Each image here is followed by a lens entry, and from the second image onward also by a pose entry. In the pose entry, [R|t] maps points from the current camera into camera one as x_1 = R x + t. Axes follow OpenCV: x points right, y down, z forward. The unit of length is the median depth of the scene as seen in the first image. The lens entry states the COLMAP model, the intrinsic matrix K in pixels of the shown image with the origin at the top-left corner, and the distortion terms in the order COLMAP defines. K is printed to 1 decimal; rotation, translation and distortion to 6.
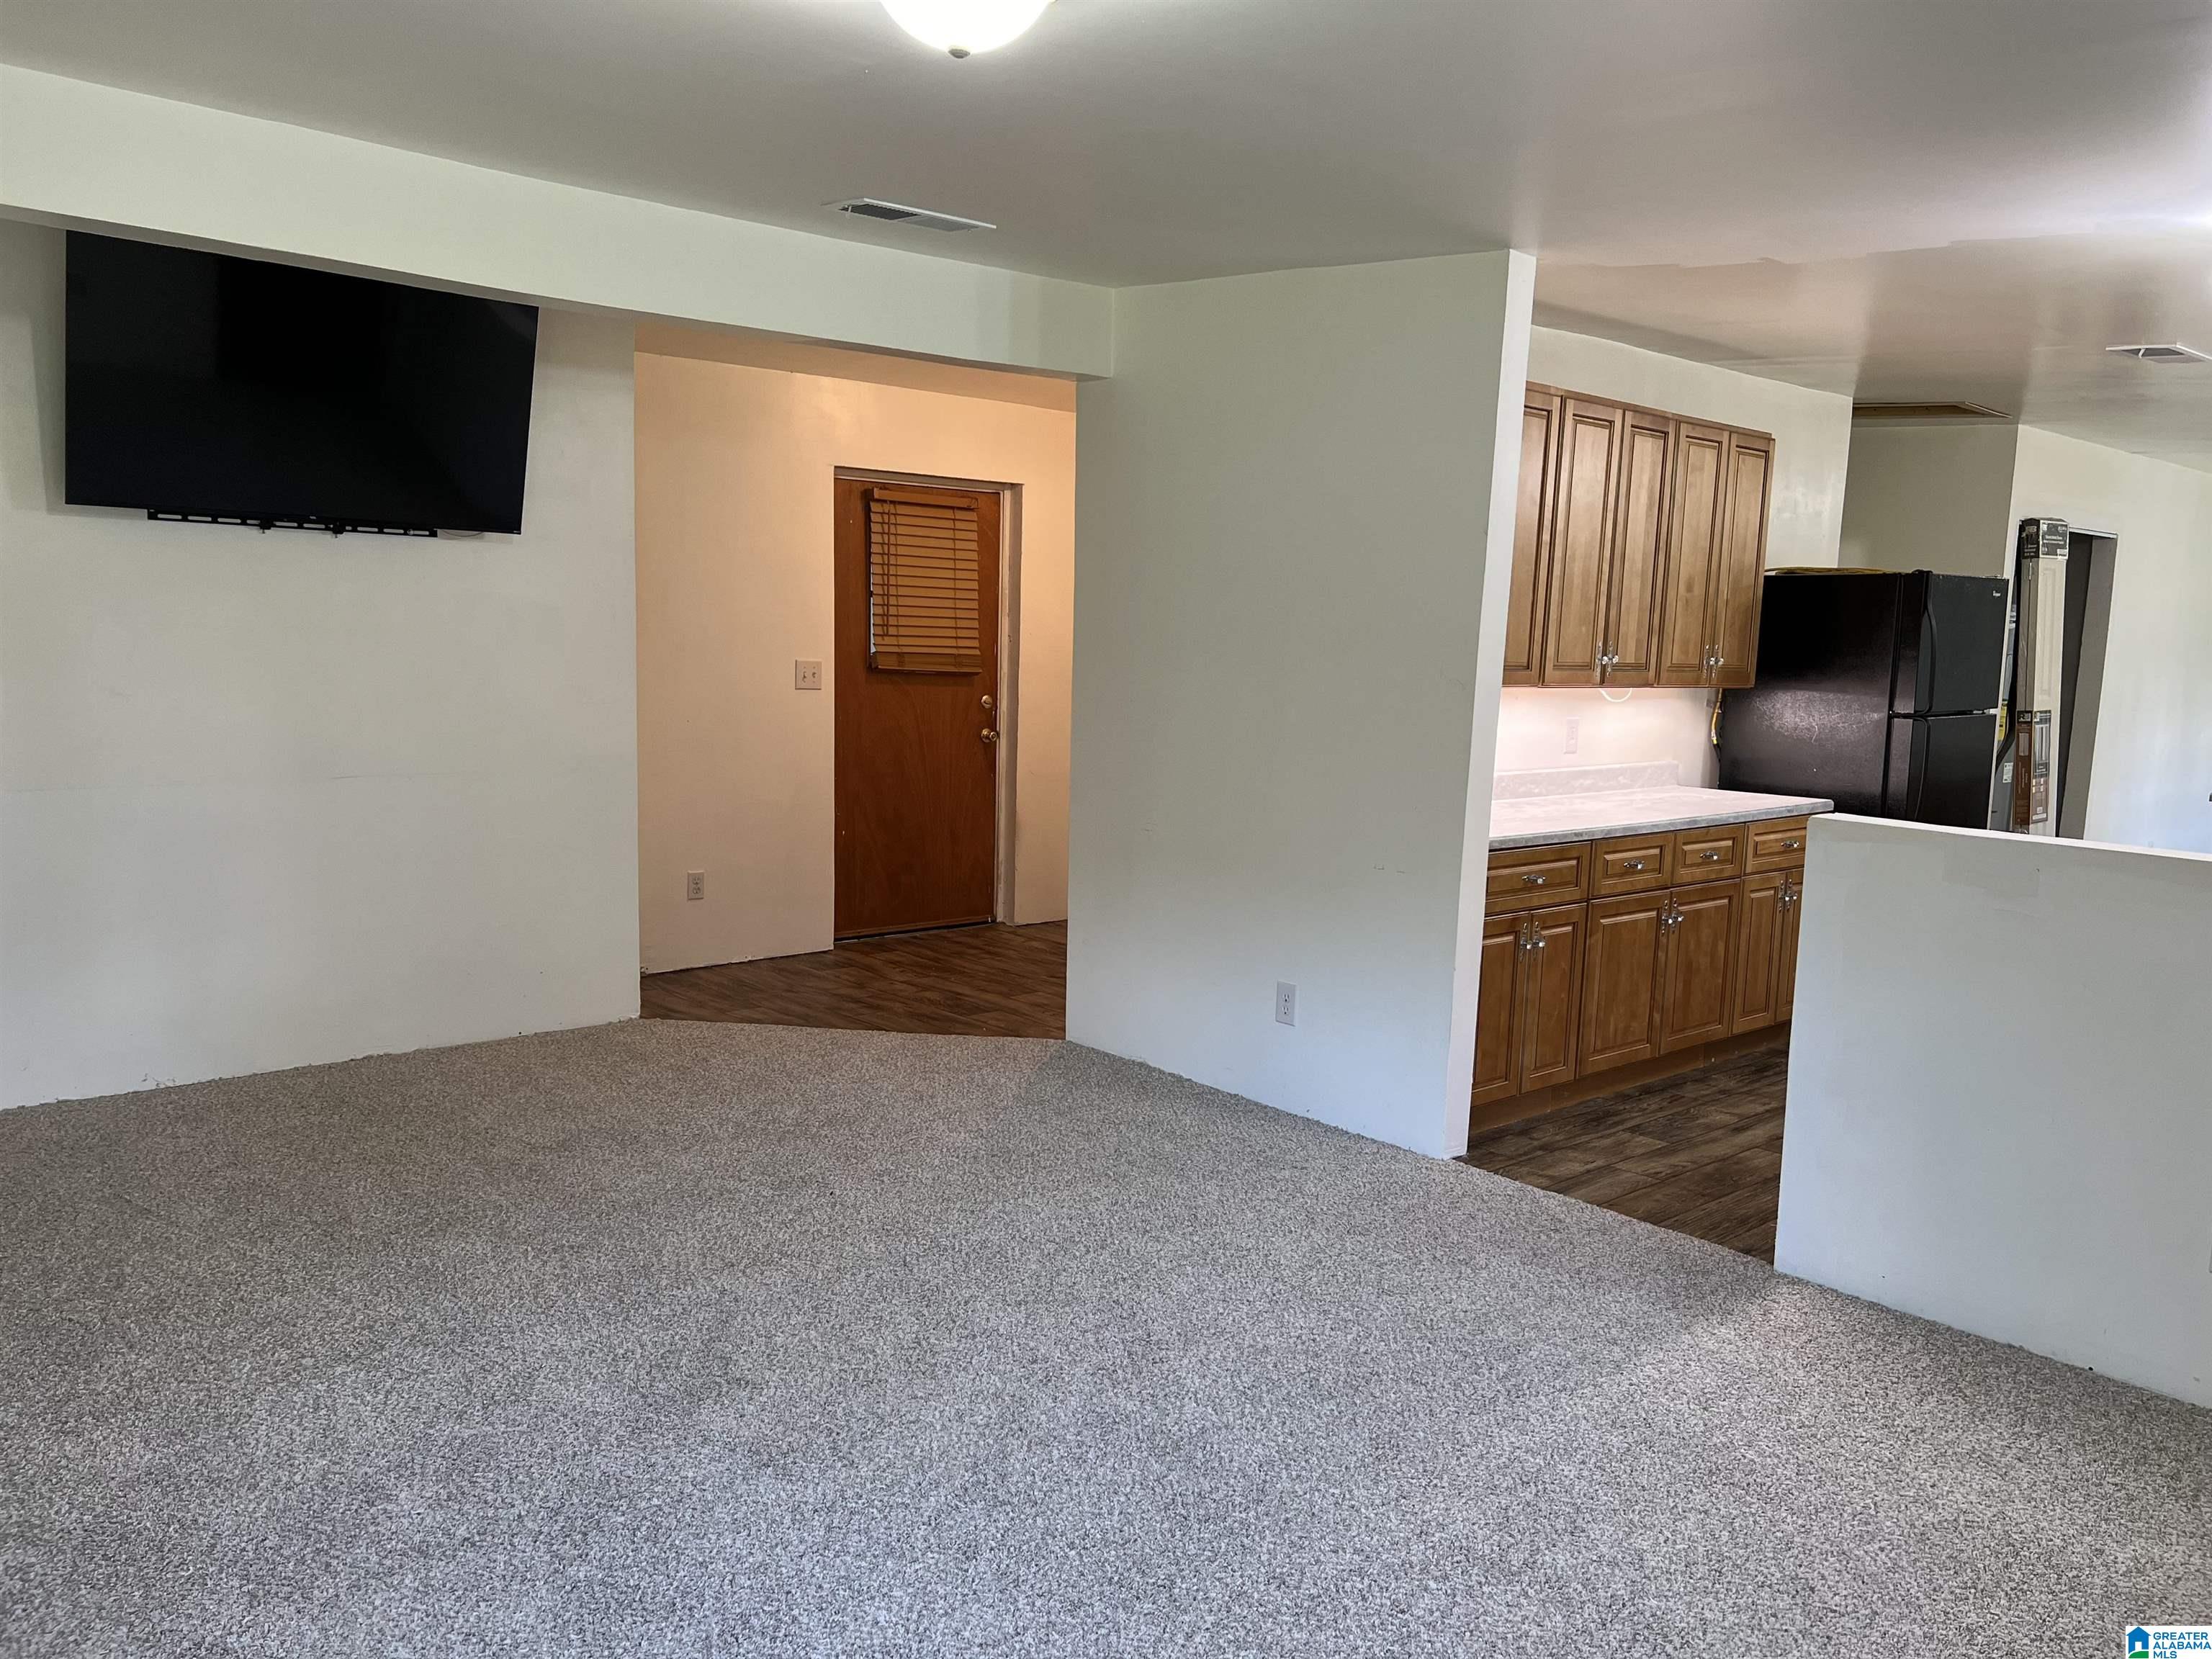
lens RADIAL K [[1678.8, 0, 1100.1], [0, 1678.8, 828.4], [0, 0, 1]] dist [0.045857, -0.002231]
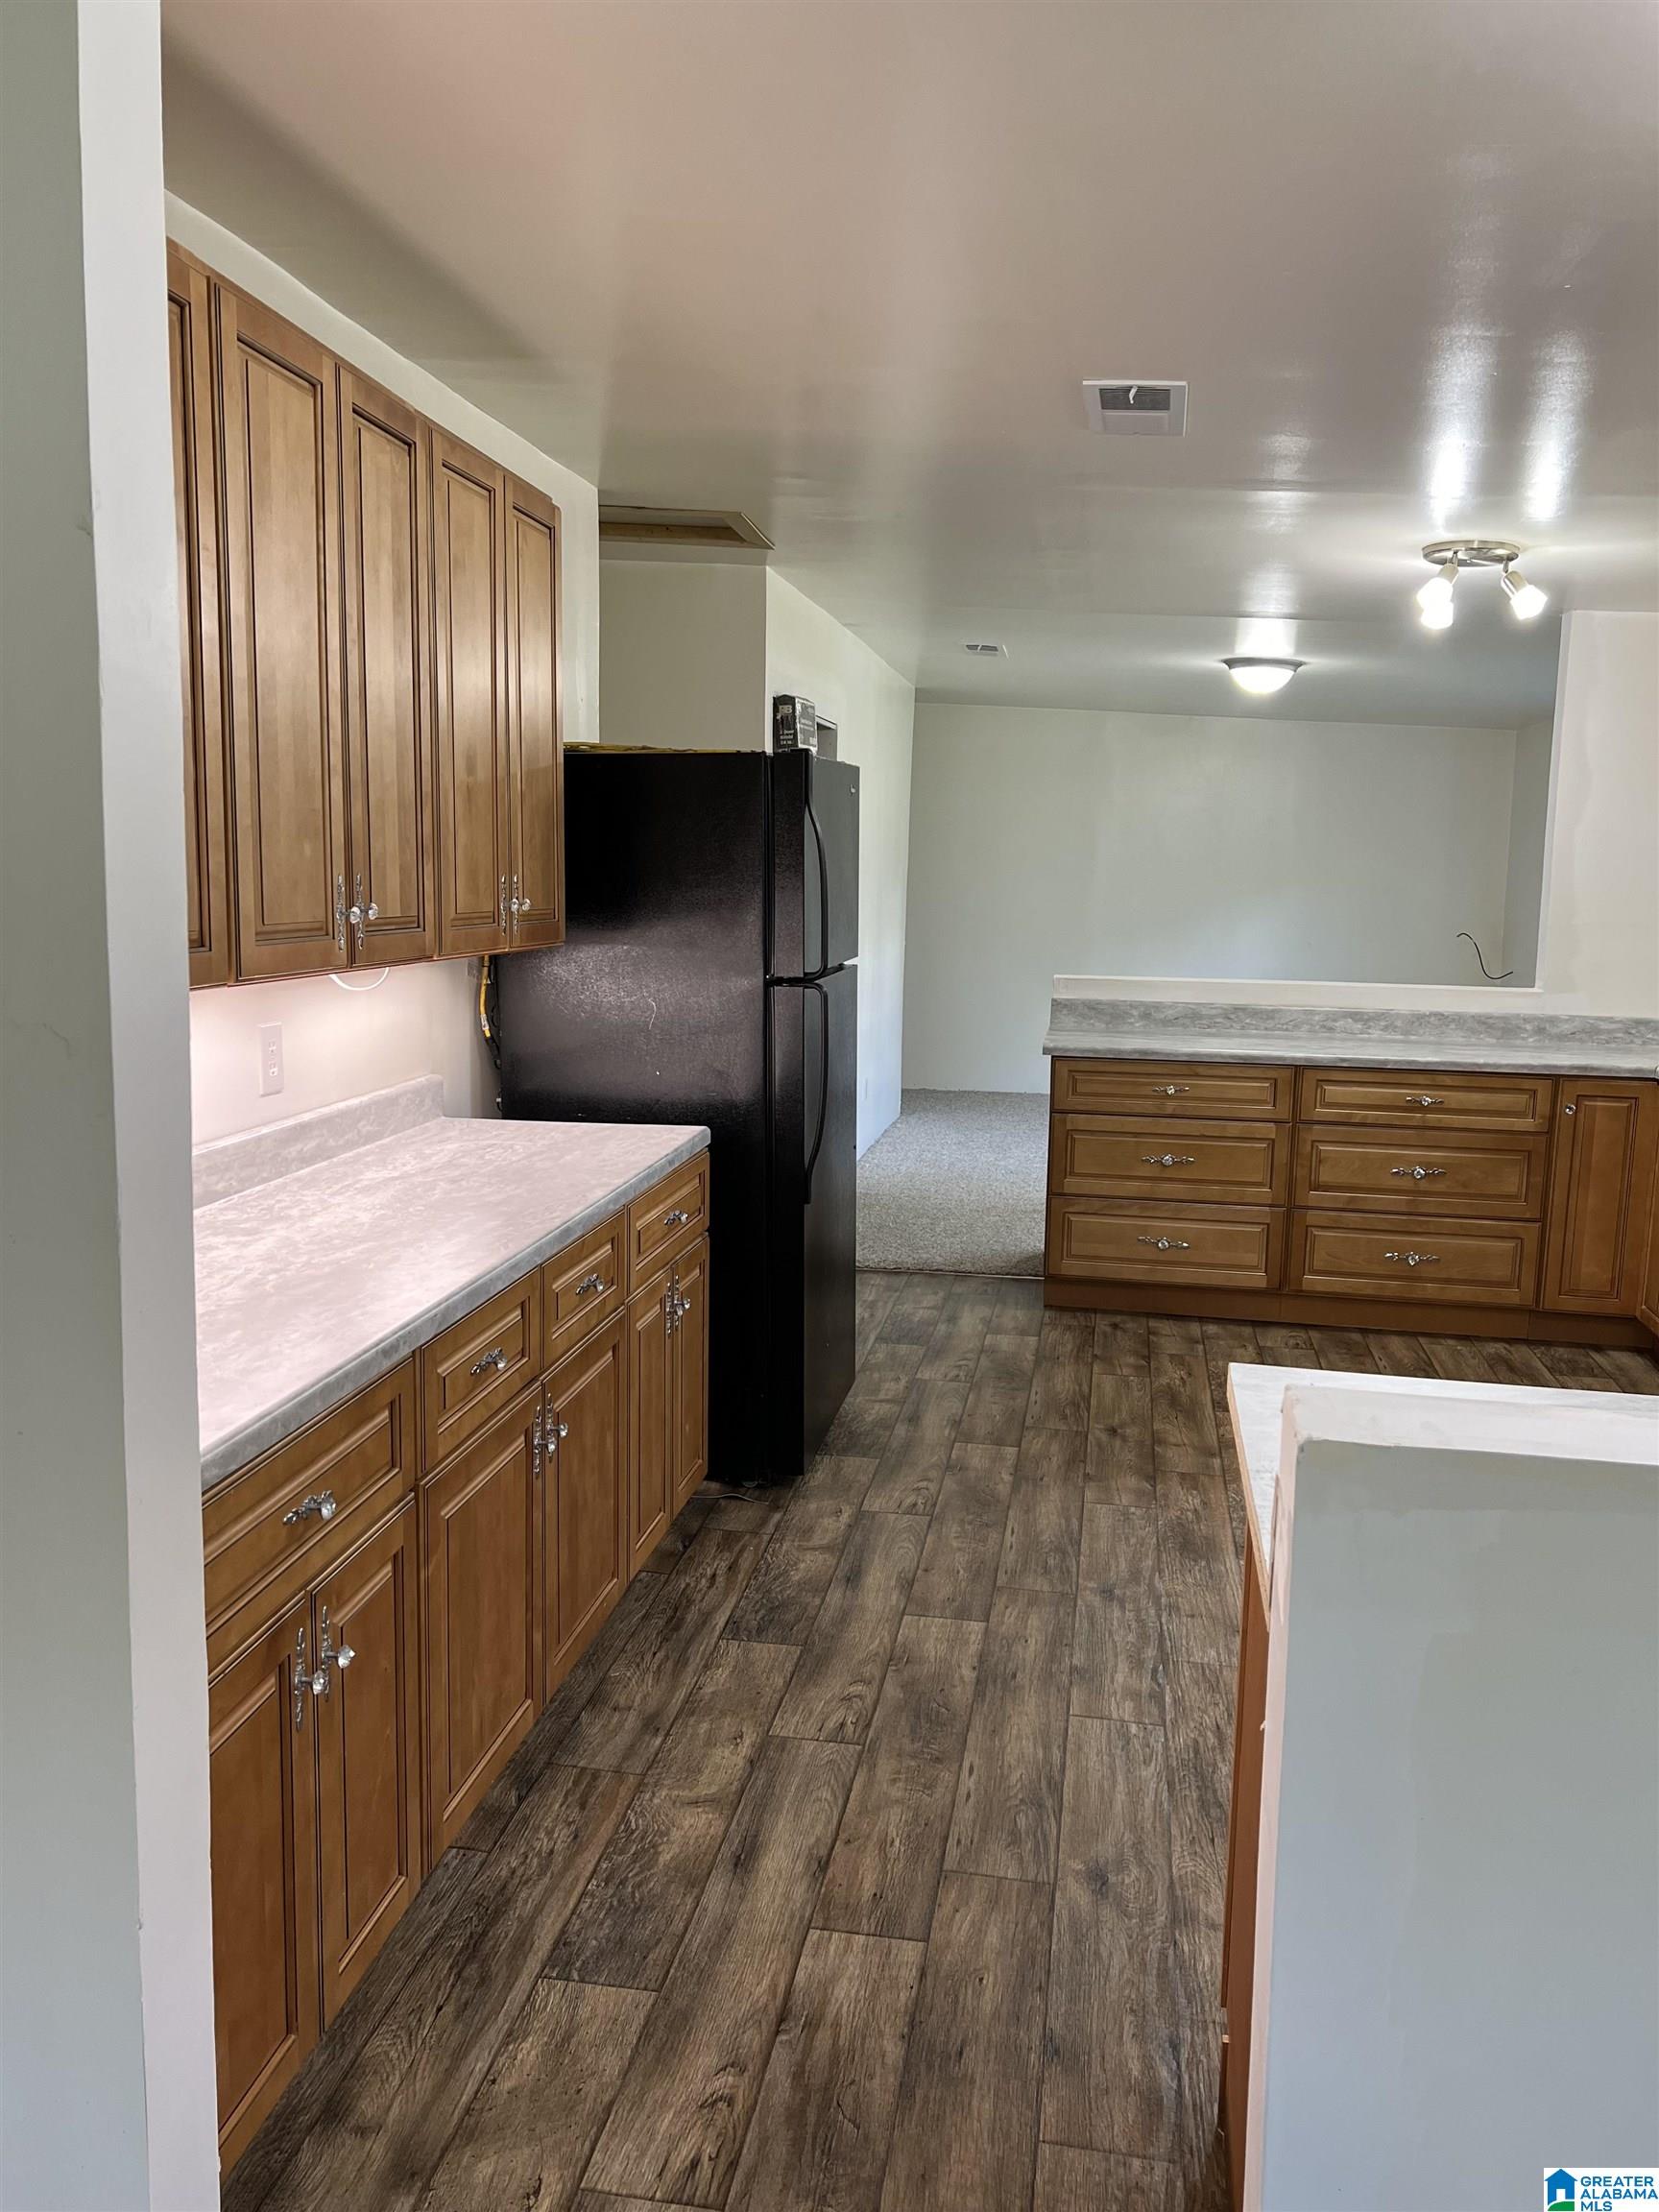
lens RADIAL K [[1678.8, 0, 820.1], [0, 1678.8, 1109.2], [0, 0, 1]] dist [0.045857, -0.002231]
pose [[0.786750, -0.110467, 0.607307, 0.106036], [0.085955, 0.993877, 0.069430, -0.064787], [-0.611258, -0.002423, 0.791427, 0.527711]]
